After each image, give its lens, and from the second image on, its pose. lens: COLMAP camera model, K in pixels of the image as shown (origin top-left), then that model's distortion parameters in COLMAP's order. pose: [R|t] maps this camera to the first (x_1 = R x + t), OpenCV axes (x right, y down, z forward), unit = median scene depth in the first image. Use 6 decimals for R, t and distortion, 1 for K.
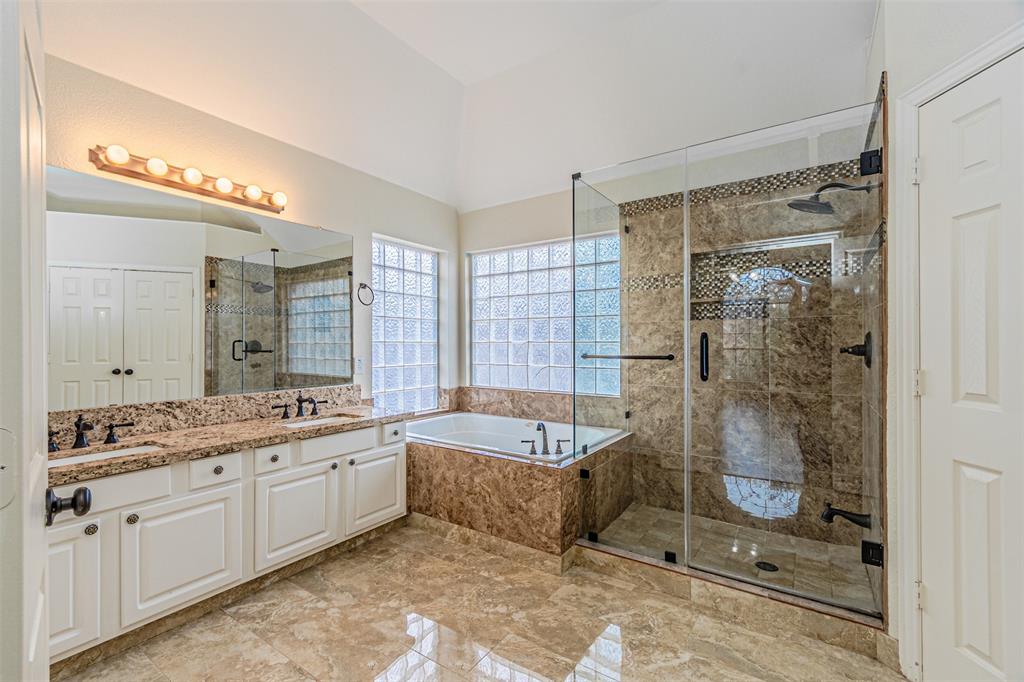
lens RADIAL K [[447.3, 0, 510.2], [0, 447.3, 343.8], [0, 0, 1]] dist [0.005318, -0.000458]
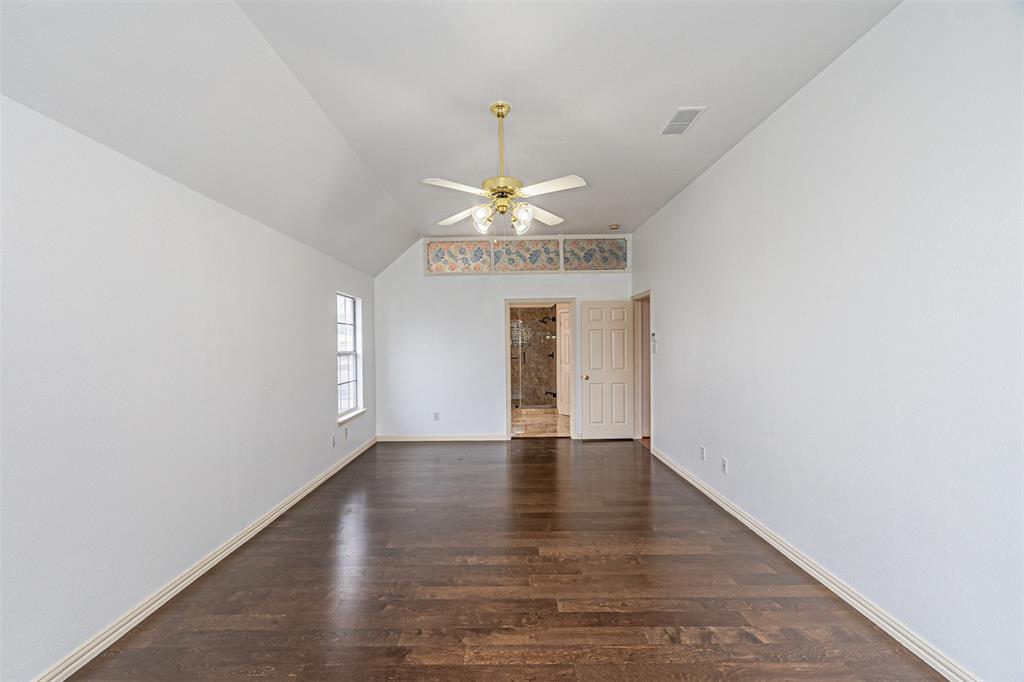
lens RADIAL K [[447.3, 0, 510.5], [0, 447.3, 343.7], [0, 0, 1]] dist [0.005318, -0.000458]
pose [[0.813997, 0.006474, 0.580833, -2.320807], [-0.004852, 0.999979, -0.004346, -0.087731], [-0.580849, 0.000719, 0.814011, -2.583464]]
